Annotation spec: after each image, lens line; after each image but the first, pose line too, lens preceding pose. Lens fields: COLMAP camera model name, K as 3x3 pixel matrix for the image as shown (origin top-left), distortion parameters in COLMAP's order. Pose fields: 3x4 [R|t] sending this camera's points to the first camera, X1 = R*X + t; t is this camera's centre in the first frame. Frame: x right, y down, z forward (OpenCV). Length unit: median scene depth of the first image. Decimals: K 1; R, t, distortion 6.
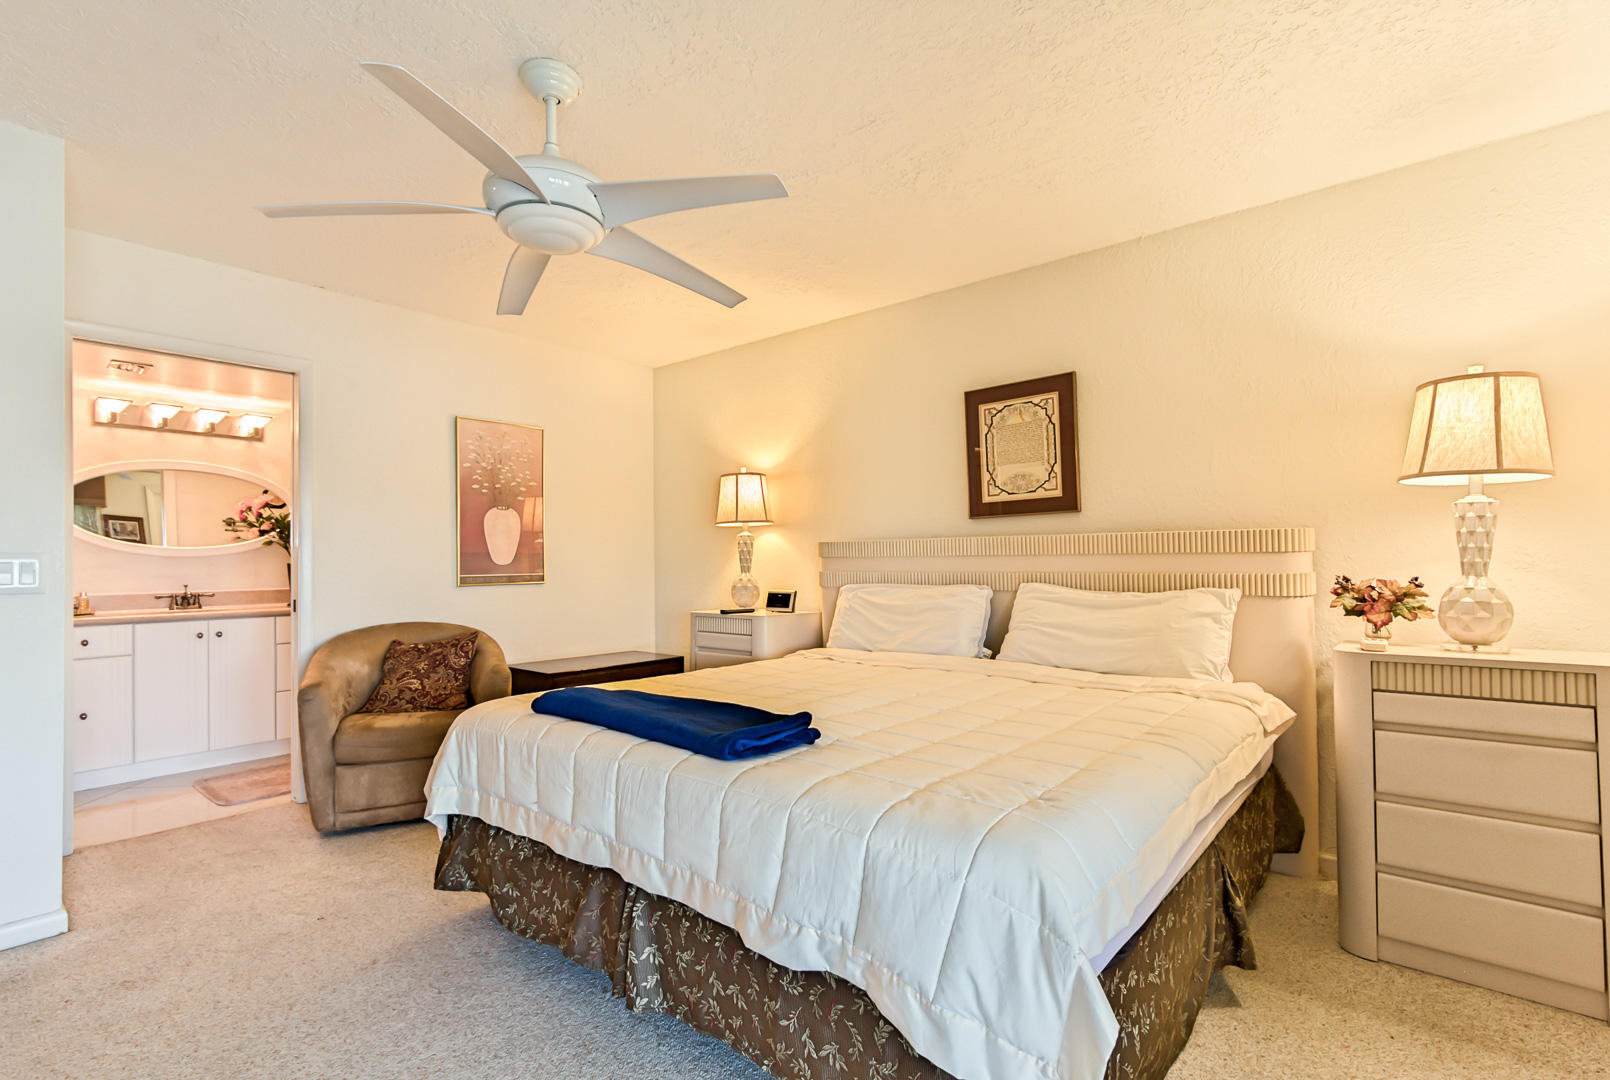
lens RADIAL K [[729.6, 0, 796.8], [0, 729.6, 549.9], [0, 0, 1]] dist [-0.007934, 0.002760]
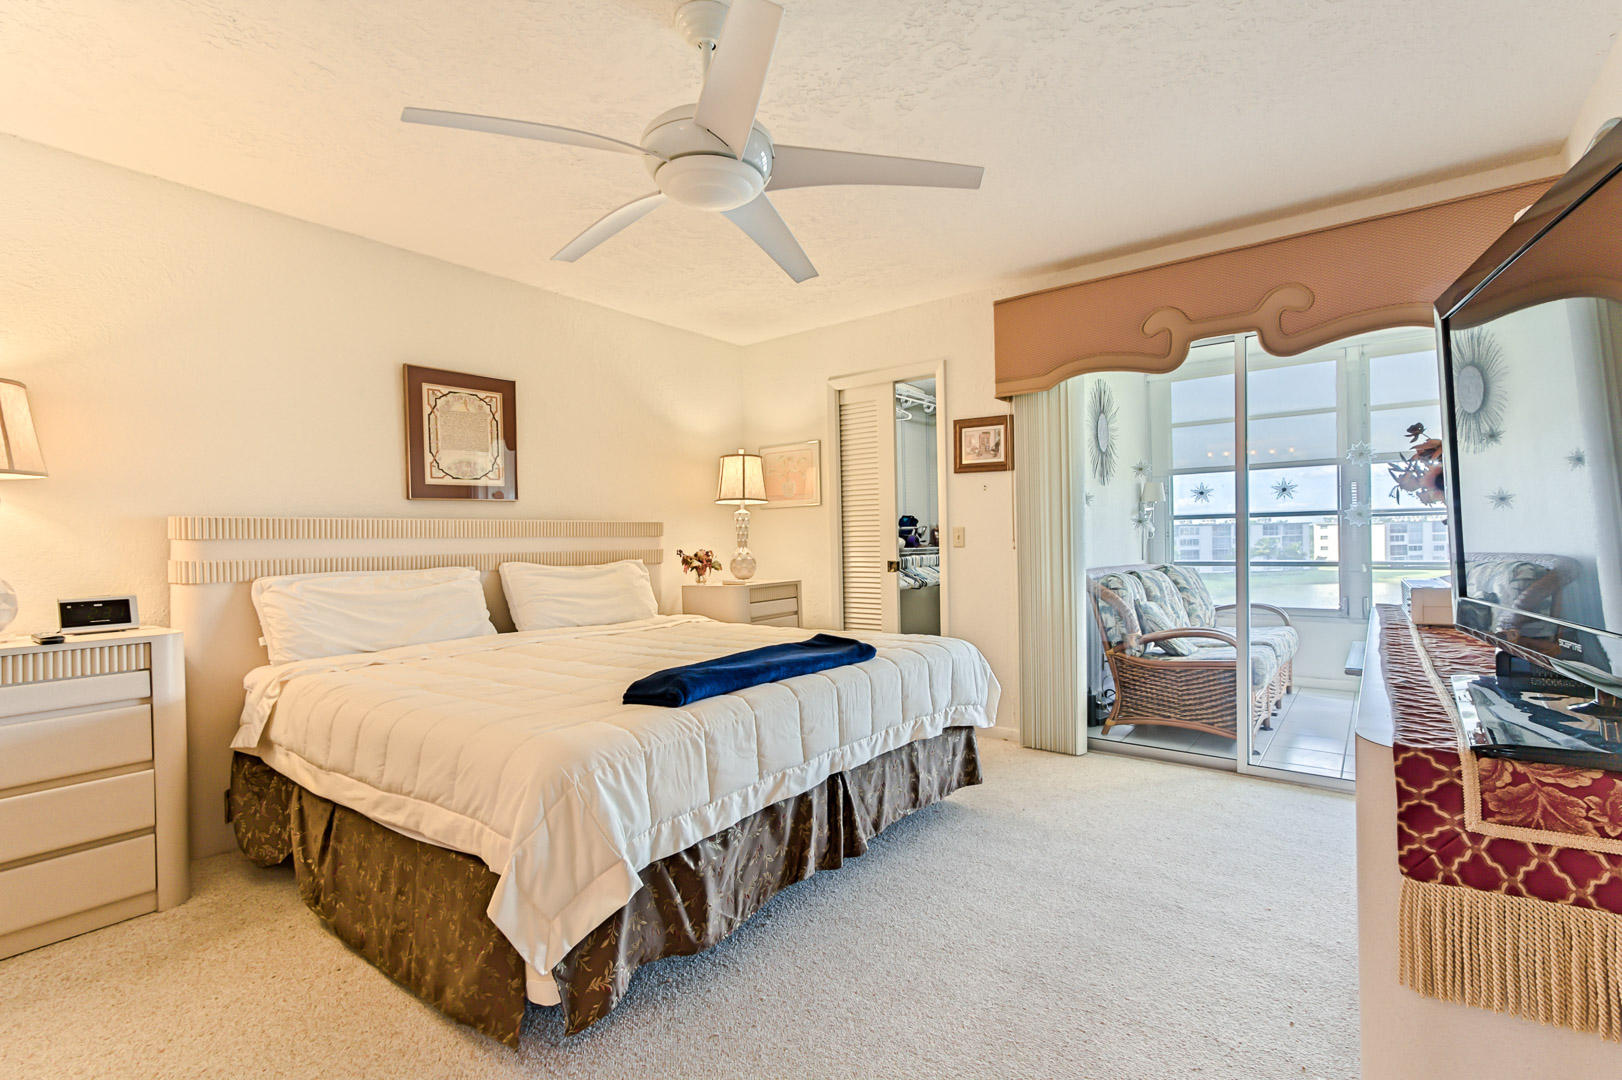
lens RADIAL K [[735.0, 0, 818.4], [0, 735.0, 542.8], [0, 0, 1]] dist [-0.007934, 0.002760]
pose [[-0.041643, 0.006861, 0.999109, -0.810132], [0.005708, 0.999962, -0.006629, 0.024756], [-0.999116, 0.005427, -0.041681, 0.568438]]
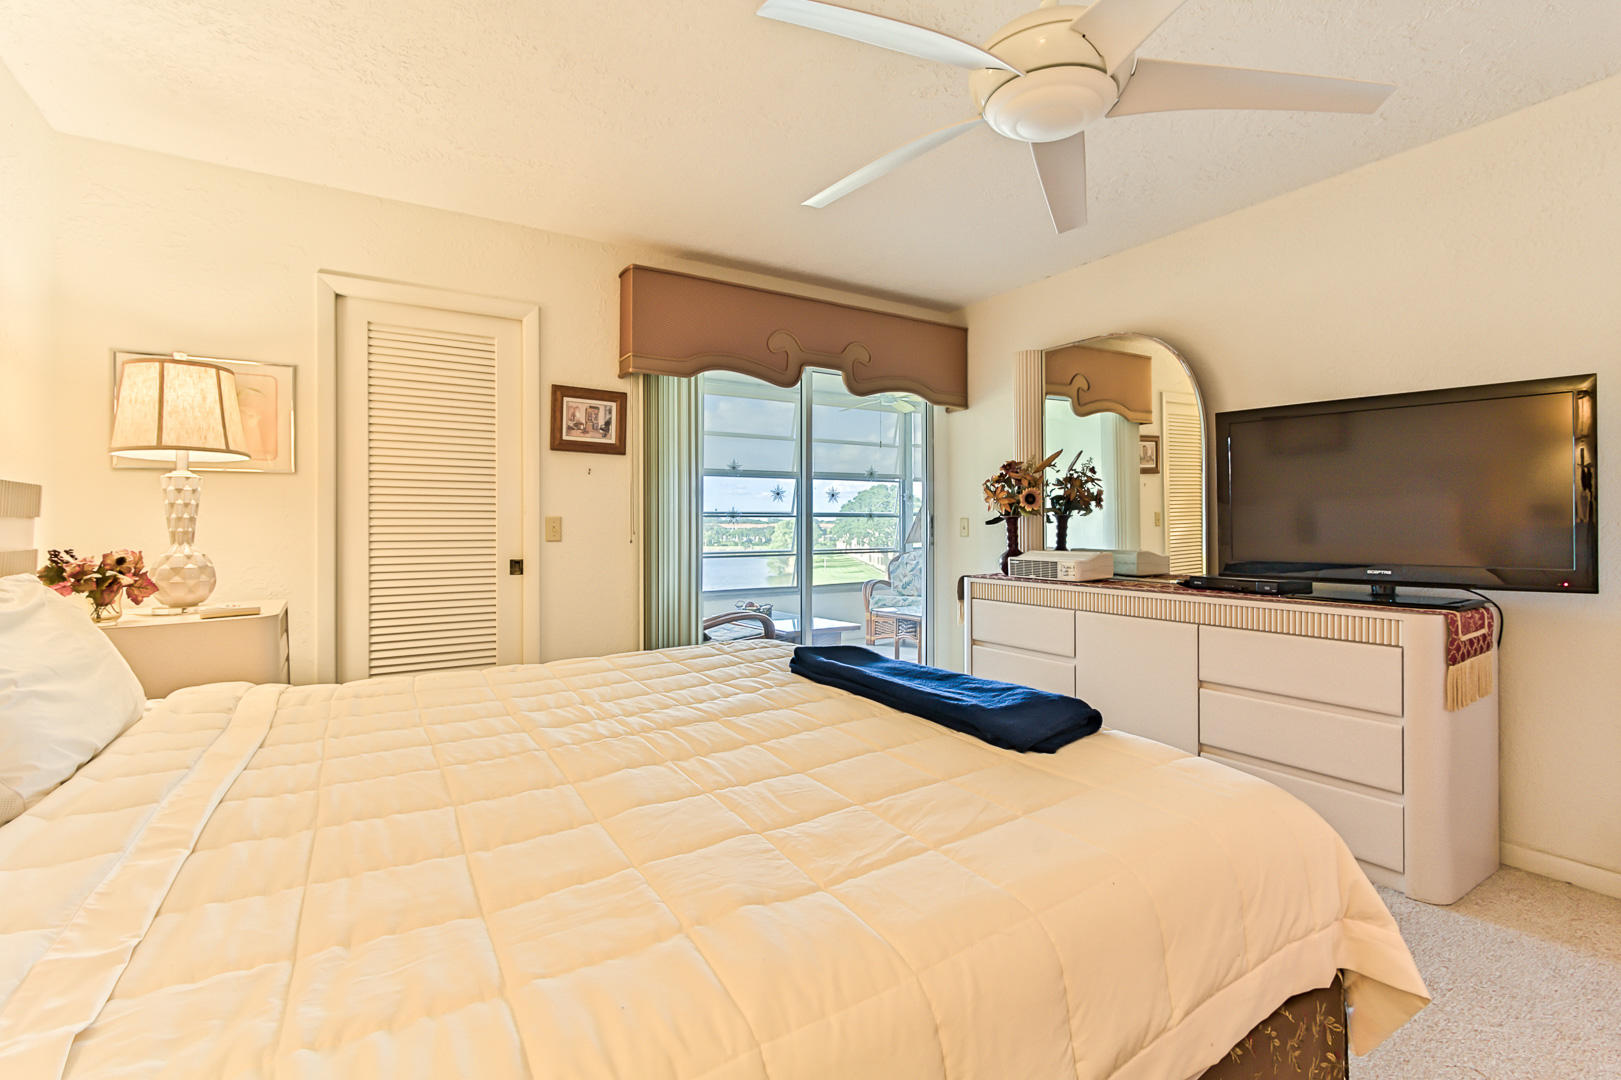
lens RADIAL K [[734.5, 0, 807.1], [0, 734.5, 540.1], [0, 0, 1]] dist [-0.007934, 0.002760]
pose [[-0.956330, 0.006939, 0.292207, -0.182491], [0.008953, 0.999944, 0.005557, 0.020965], [-0.292152, 0.007931, -0.956339, 1.161135]]
